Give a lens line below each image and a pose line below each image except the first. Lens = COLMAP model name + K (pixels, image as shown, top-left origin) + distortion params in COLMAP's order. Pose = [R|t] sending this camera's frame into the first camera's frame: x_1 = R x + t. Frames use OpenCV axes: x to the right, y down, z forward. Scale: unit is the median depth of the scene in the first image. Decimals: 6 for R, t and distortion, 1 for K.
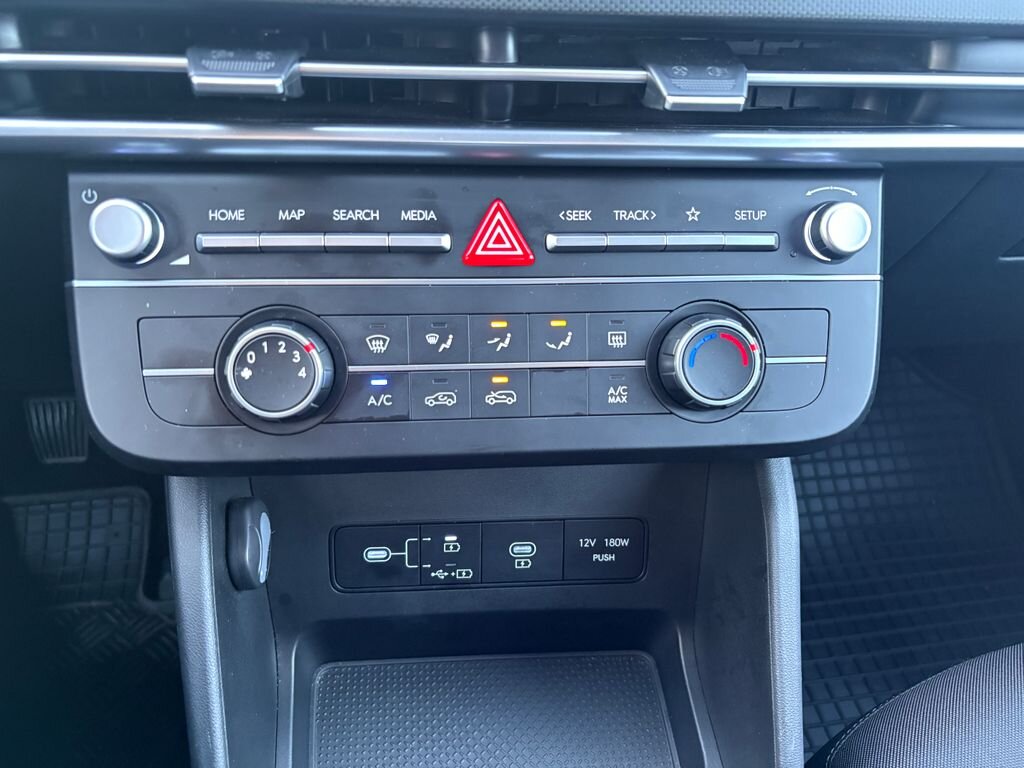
lens RADIAL K [[815.5, 0, 518.6], [0, 815.5, 385.6], [0, 0, 1]] dist [-0.001987, -0.003726]
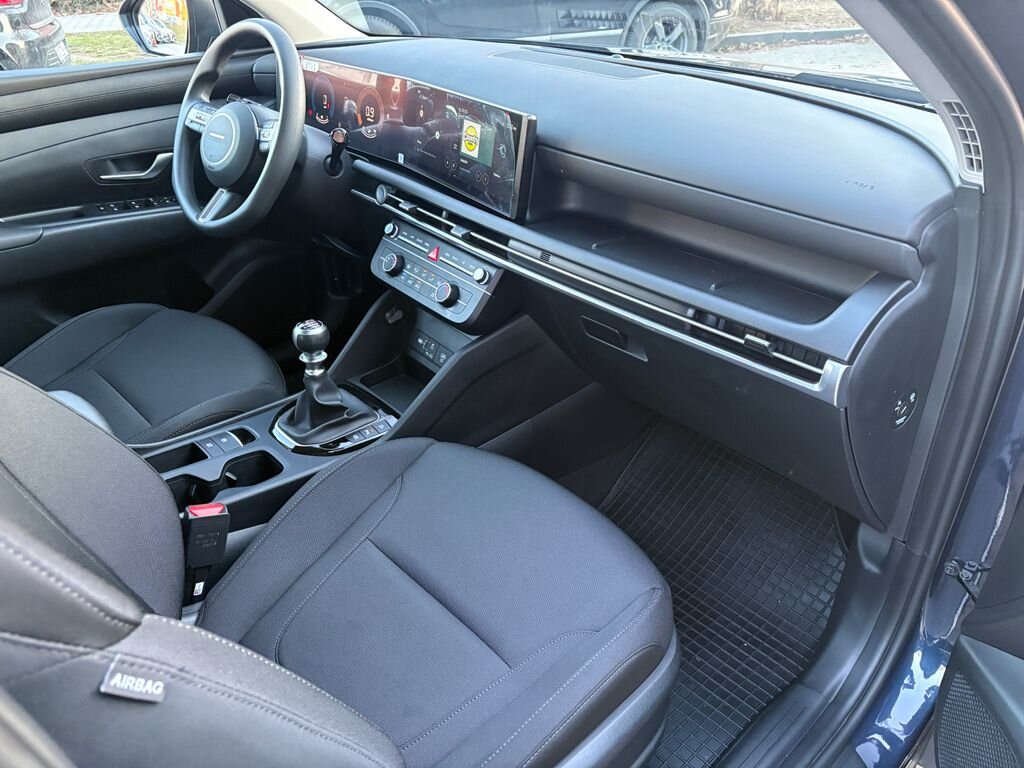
lens RADIAL K [[780.5, 0, 515.8], [0, 780.5, 381.9], [0, 0, 1]] dist [-0.001294, -0.007167]
pose [[0.552347, 0.373281, -0.745368, 3.582618], [-0.525098, 0.850251, 0.036688, 0.020783], [0.647445, 0.371127, 0.665643, -1.250521]]
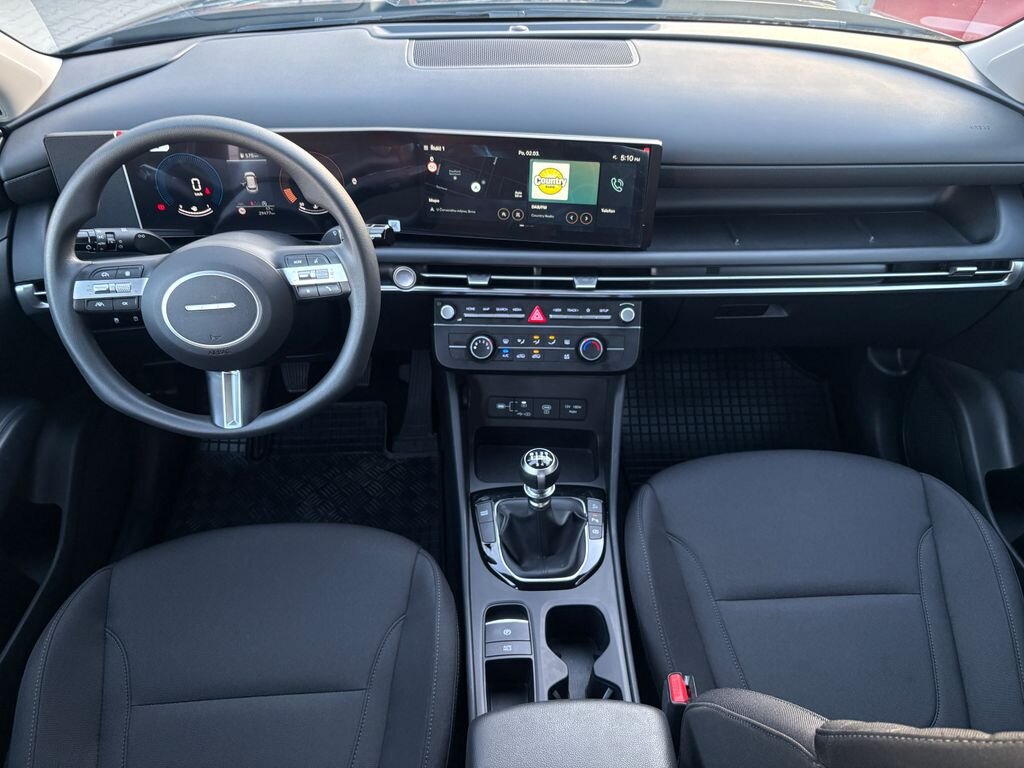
lens RADIAL K [[768.1, 0, 512.0], [0, 768.1, 384.0], [0, 0, 1]] dist [0.030419, -0.003123]
pose [[0.990909, 0.040774, -0.128207, 0.341113], [-0.038978, 0.999104, 0.016490, 0.091979], [0.128764, -0.011343, 0.991610, -2.672995]]
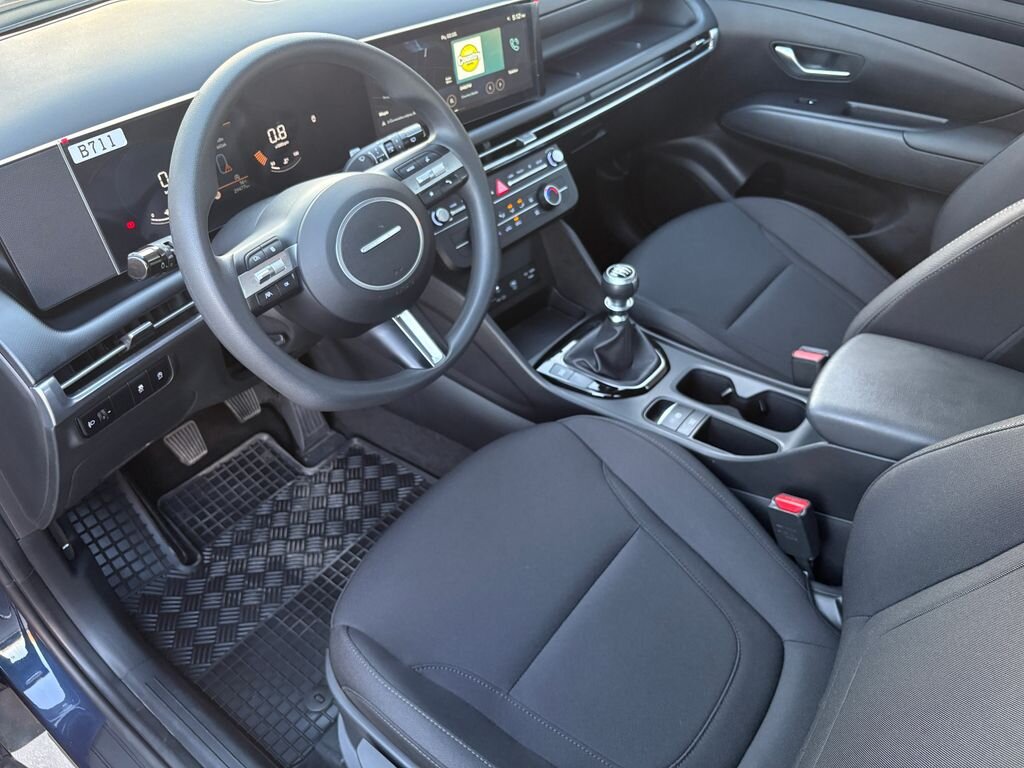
lens RADIAL K [[815.5, 0, 518.6], [0, 815.5, 385.6], [0, 0, 1]] dist [-0.001987, -0.003726]
pose [[0.727270, -0.482525, 0.488106, -2.451946], [0.485957, 0.864219, 0.130271, 0.191857], [-0.484690, 0.142457, 0.863007, -2.463258]]
